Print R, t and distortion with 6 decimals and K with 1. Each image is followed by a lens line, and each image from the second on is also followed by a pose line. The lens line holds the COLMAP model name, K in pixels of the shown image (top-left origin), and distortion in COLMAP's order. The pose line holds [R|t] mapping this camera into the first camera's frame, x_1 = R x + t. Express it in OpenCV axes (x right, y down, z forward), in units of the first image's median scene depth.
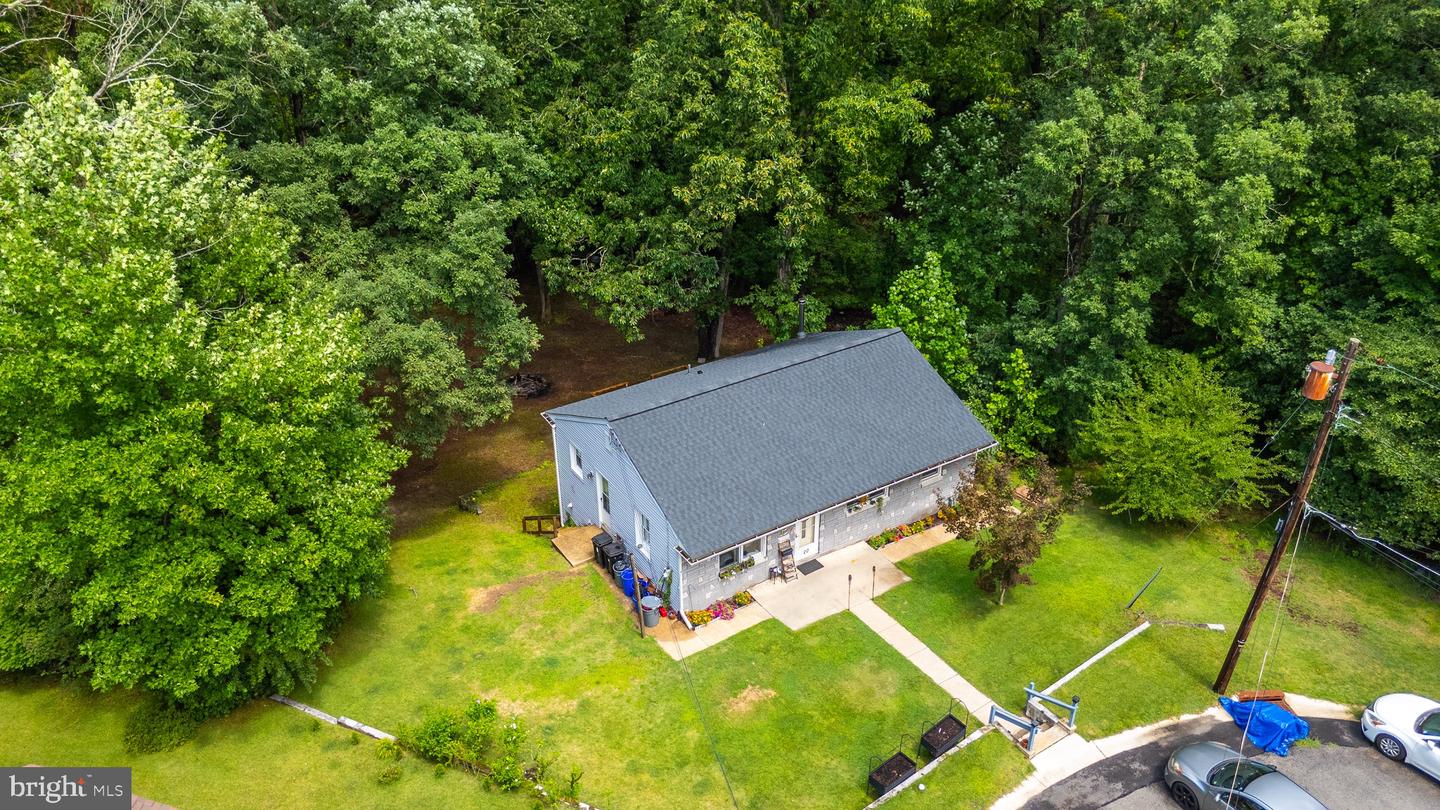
lens RADIAL K [[1067.5, 0, 720.0], [0, 1067.5, 405.0], [0, 0, 1]] dist [0.007783, 0.001722]
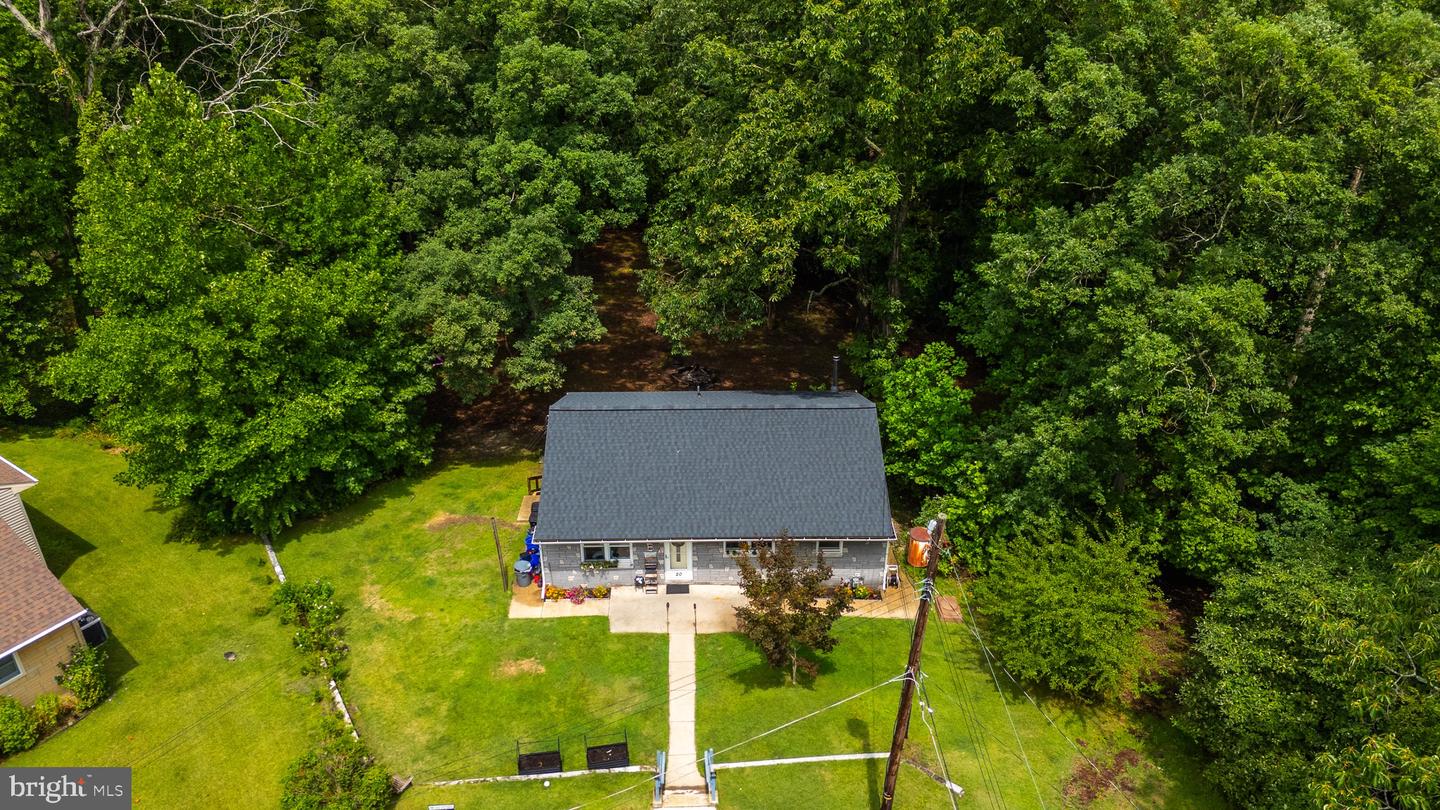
lens RADIAL K [[1067.5, 0, 720.0], [0, 1067.5, 405.0], [0, 0, 1]] dist [0.007783, 0.001722]
pose [[0.849646, 0.265046, -0.455908, 0.601280], [-0.260662, 0.962602, 0.073838, -0.127938], [0.458428, 0.056101, 0.886959, 0.045193]]
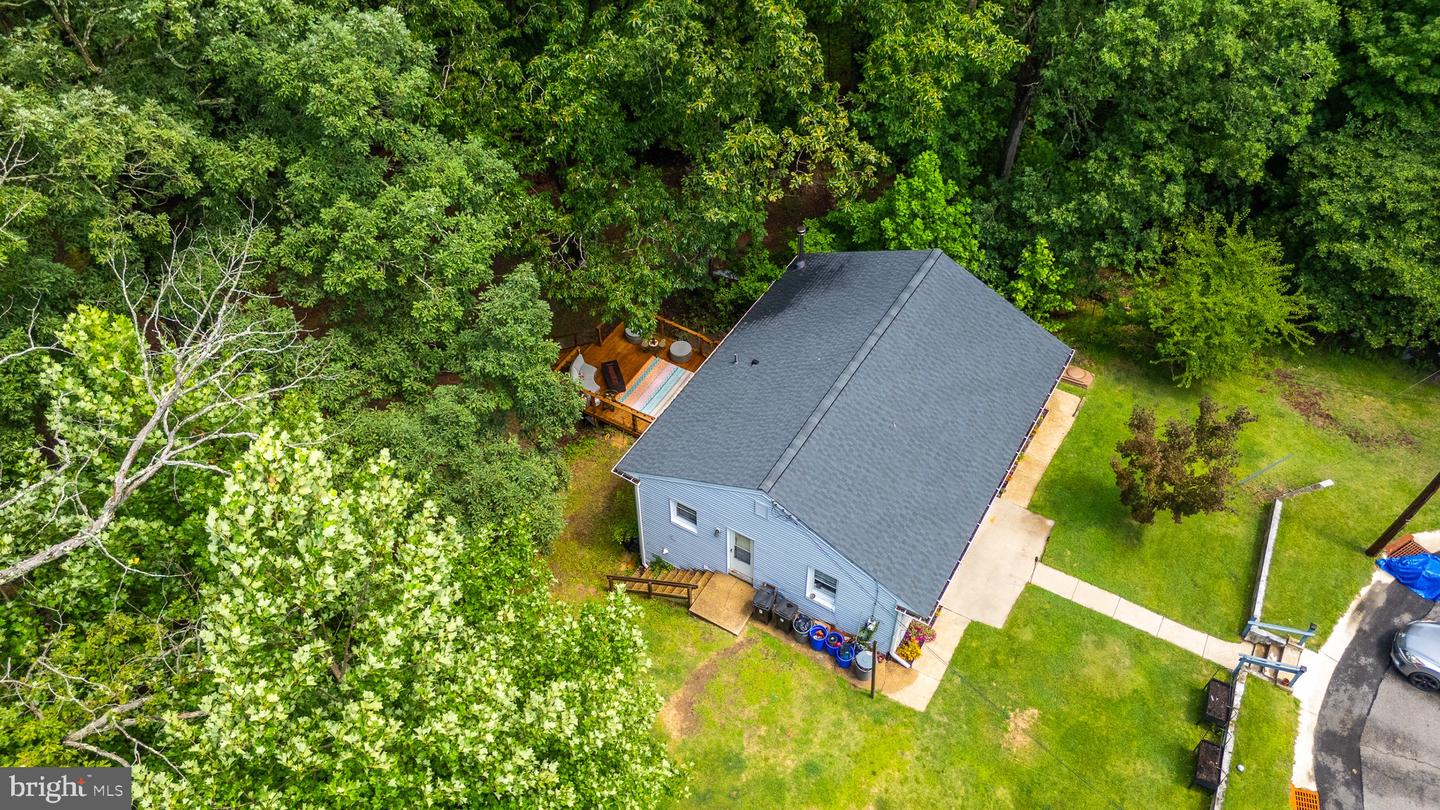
lens RADIAL K [[1058.8, 0, 720.0], [0, 1058.8, 405.0], [0, 0, 1]] dist [-0.002305, -0.003310]
pose [[0.901395, -0.322384, 0.289060, -0.372342], [0.225880, 0.919646, 0.321292, -0.343528], [-0.369412, -0.224319, 0.901785, 0.256701]]
